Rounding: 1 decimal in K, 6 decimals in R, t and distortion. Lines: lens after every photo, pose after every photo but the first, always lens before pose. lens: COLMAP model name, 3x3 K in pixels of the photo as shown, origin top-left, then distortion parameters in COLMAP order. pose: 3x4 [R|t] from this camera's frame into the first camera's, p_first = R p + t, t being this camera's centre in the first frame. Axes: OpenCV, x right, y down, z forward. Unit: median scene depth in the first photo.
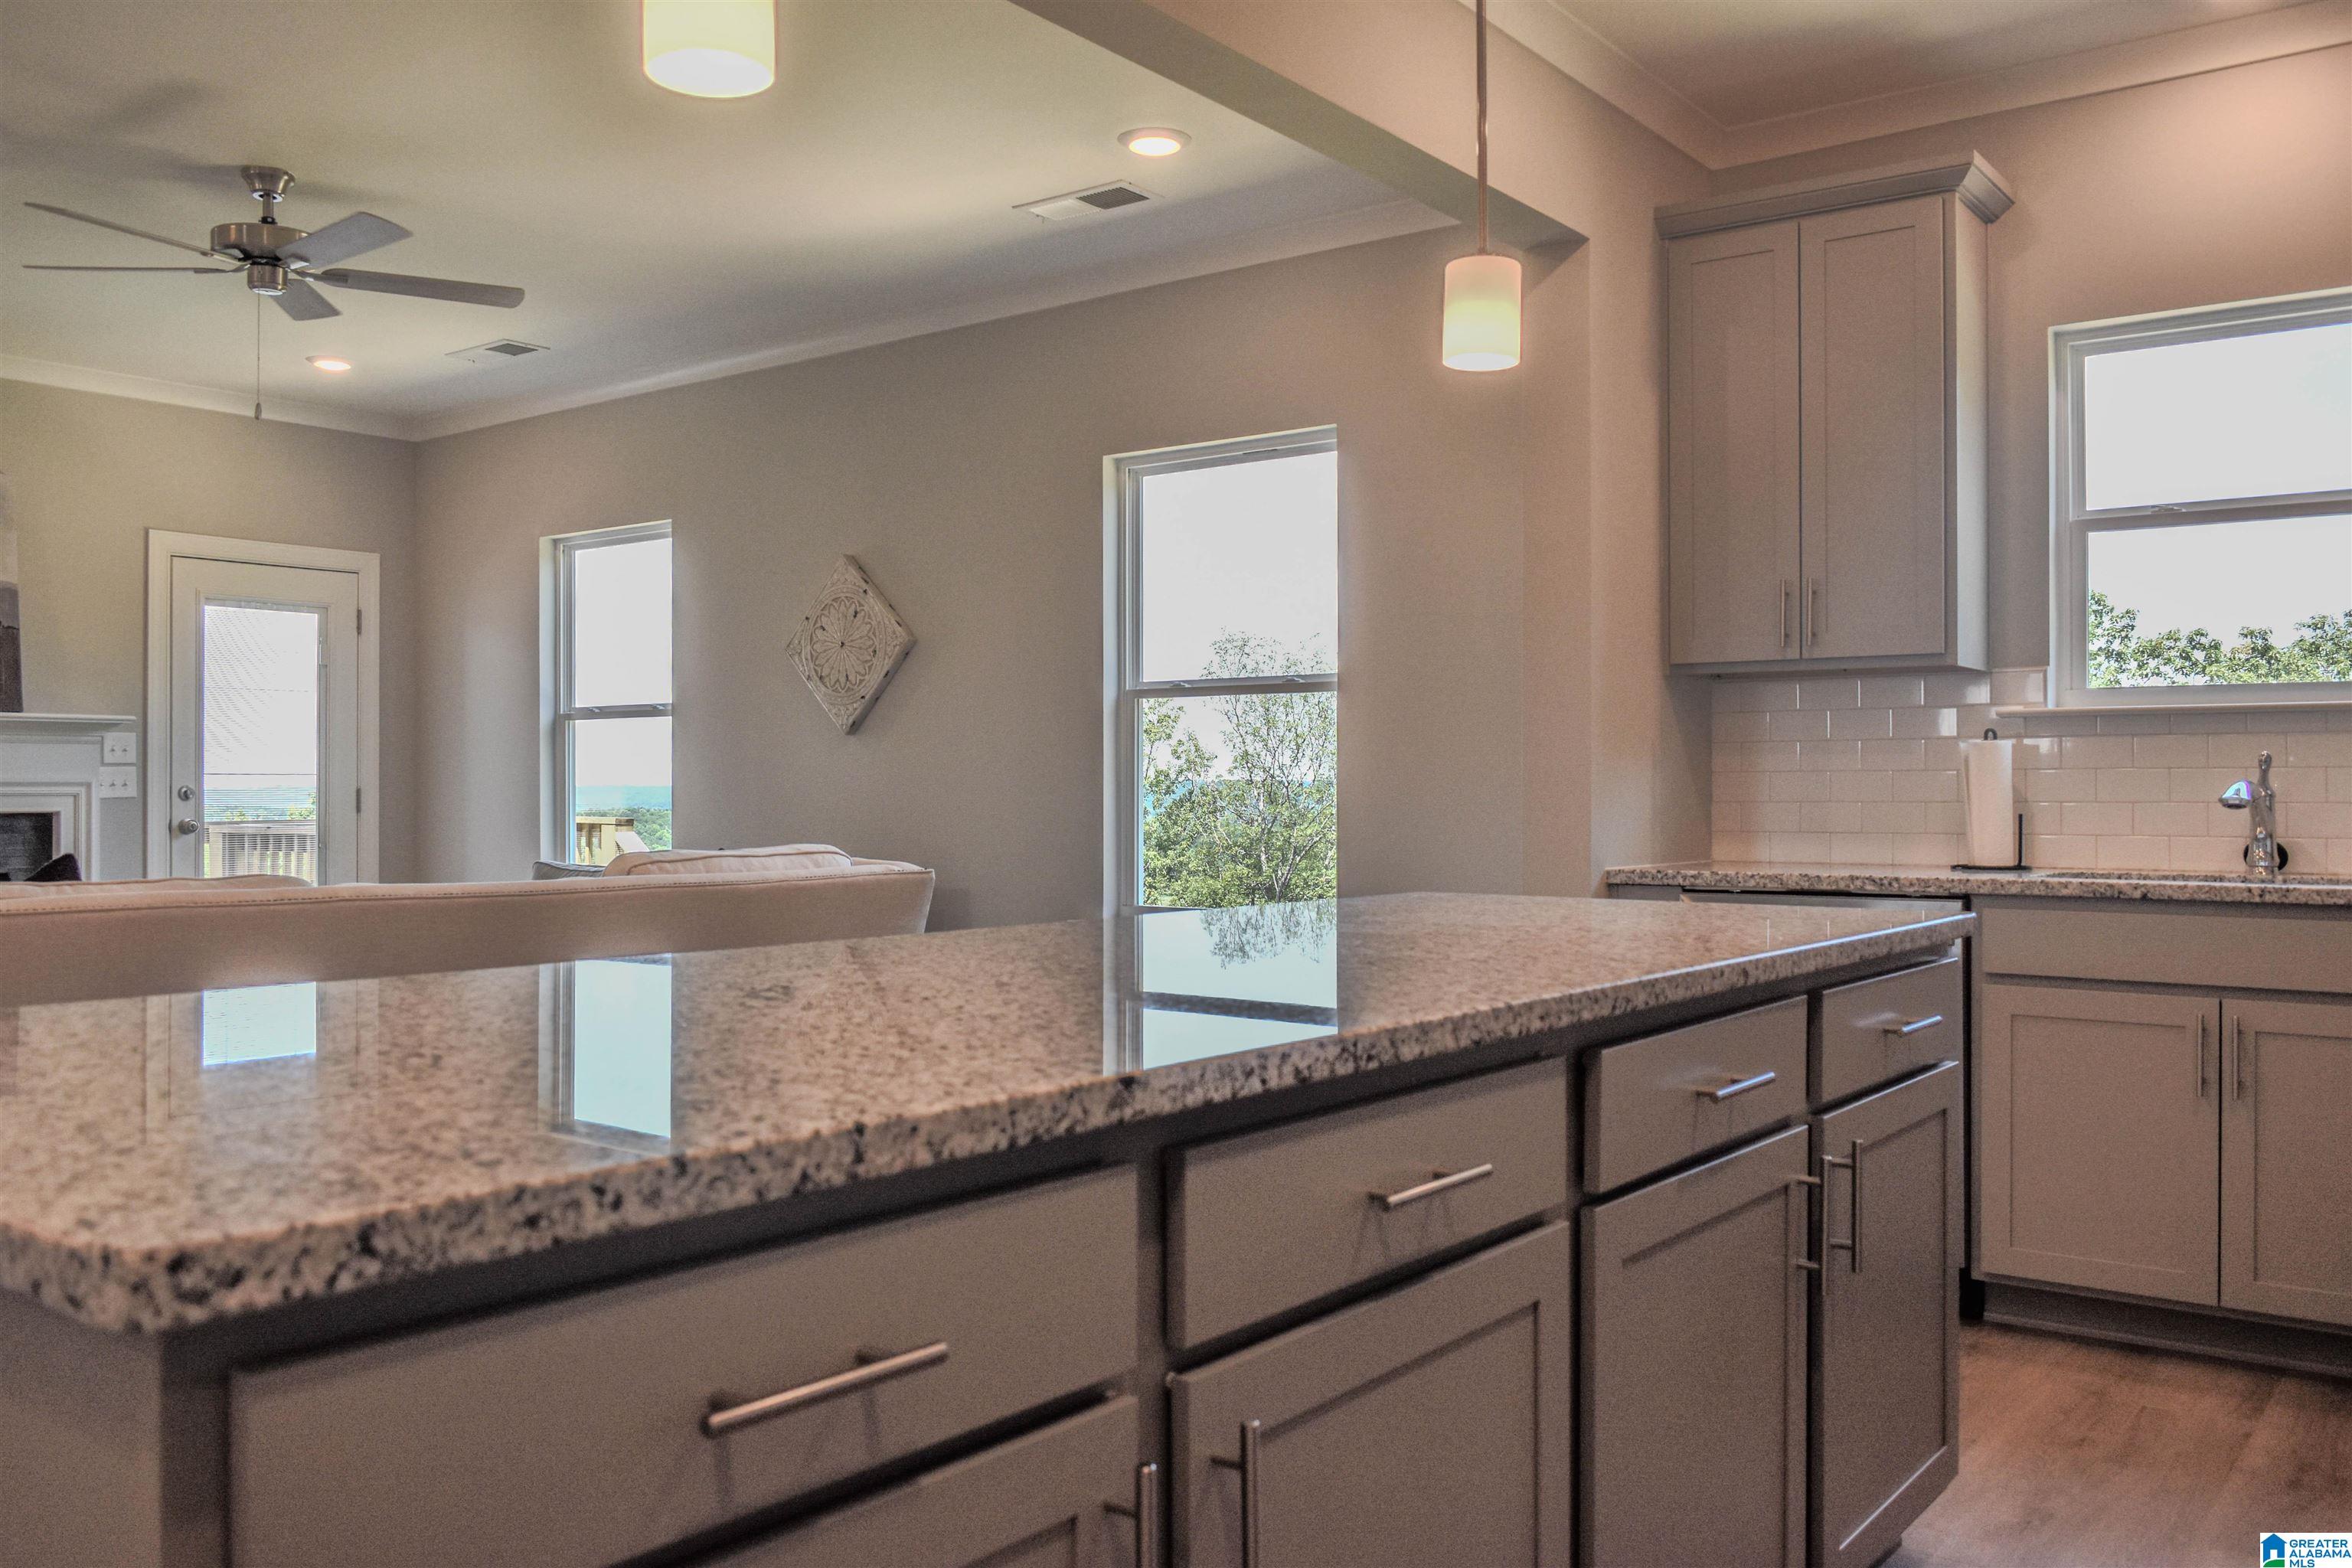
lens RADIAL K [[1788.7, 0, 1168.4], [0, 1788.7, 776.4], [0, 0, 1]] dist [-0.004494, -0.012066]
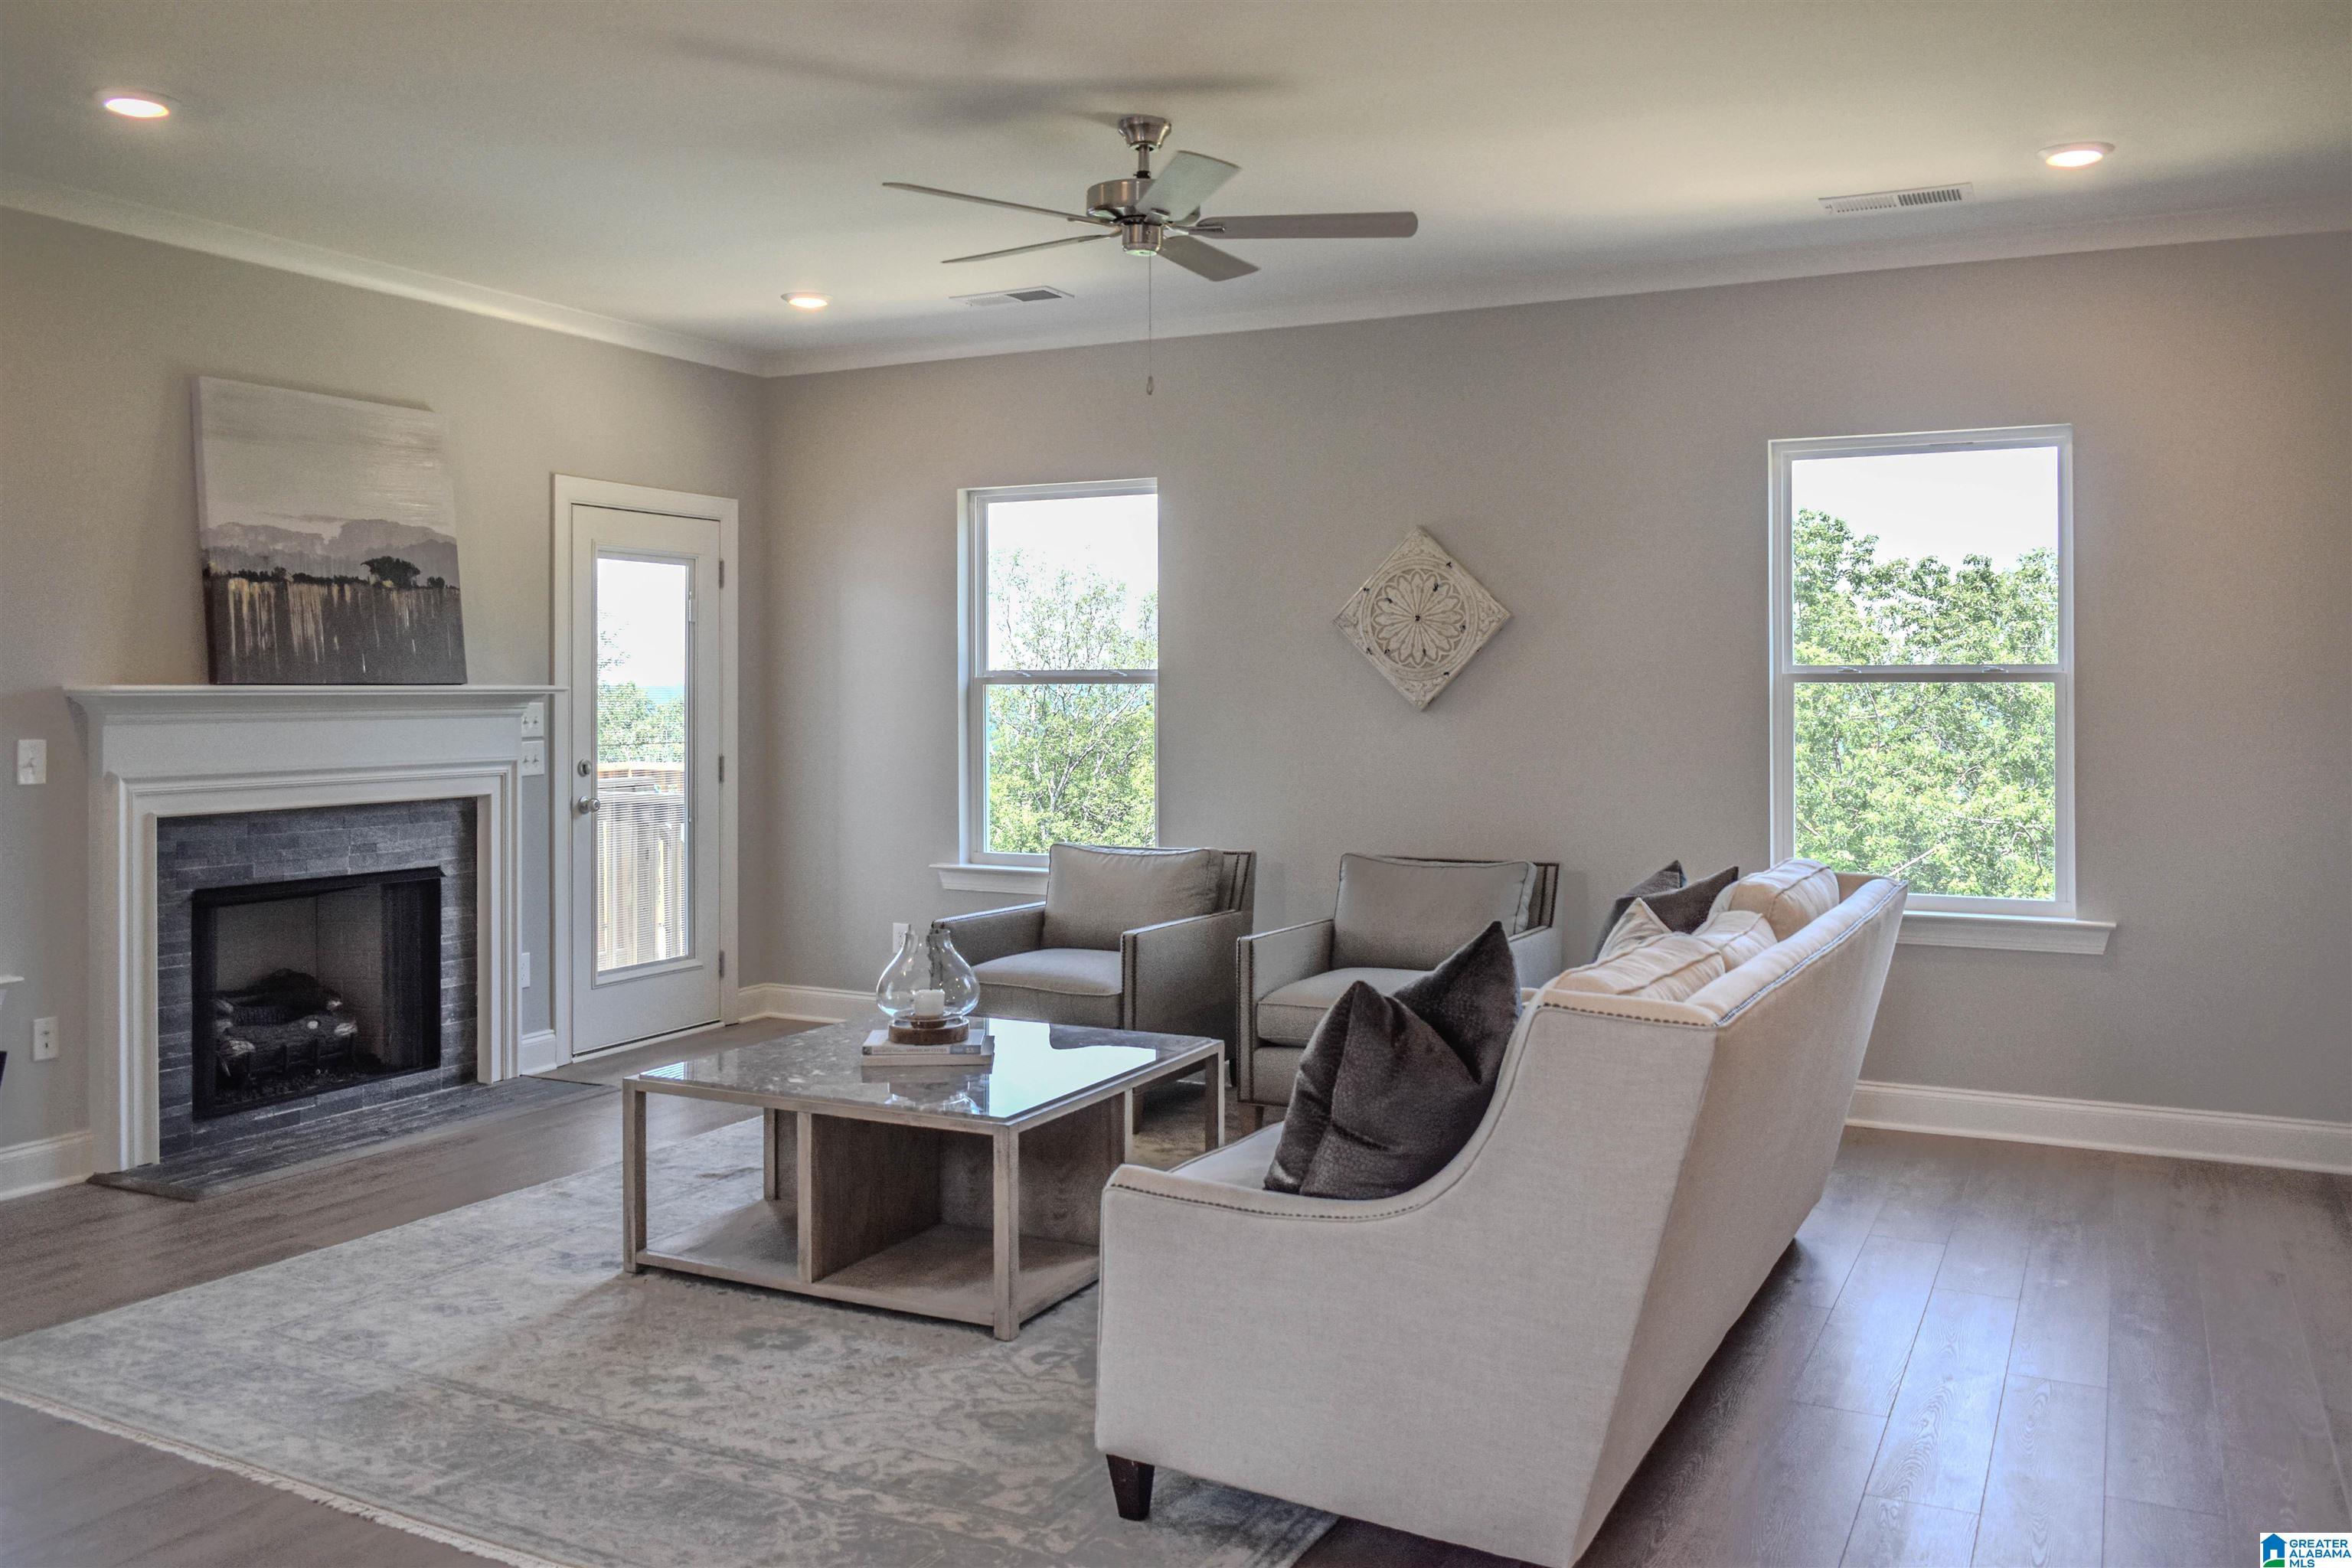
lens RADIAL K [[1788.7, 0, 1130.1], [0, 1788.7, 688.1], [0, 0, 1]] dist [-0.004494, -0.012066]
pose [[0.983660, -0.000876, 0.180033, -0.469783], [-0.000232, 0.999981, 0.006133, -0.038630], [-0.180034, -0.006075, 0.983642, 0.070580]]
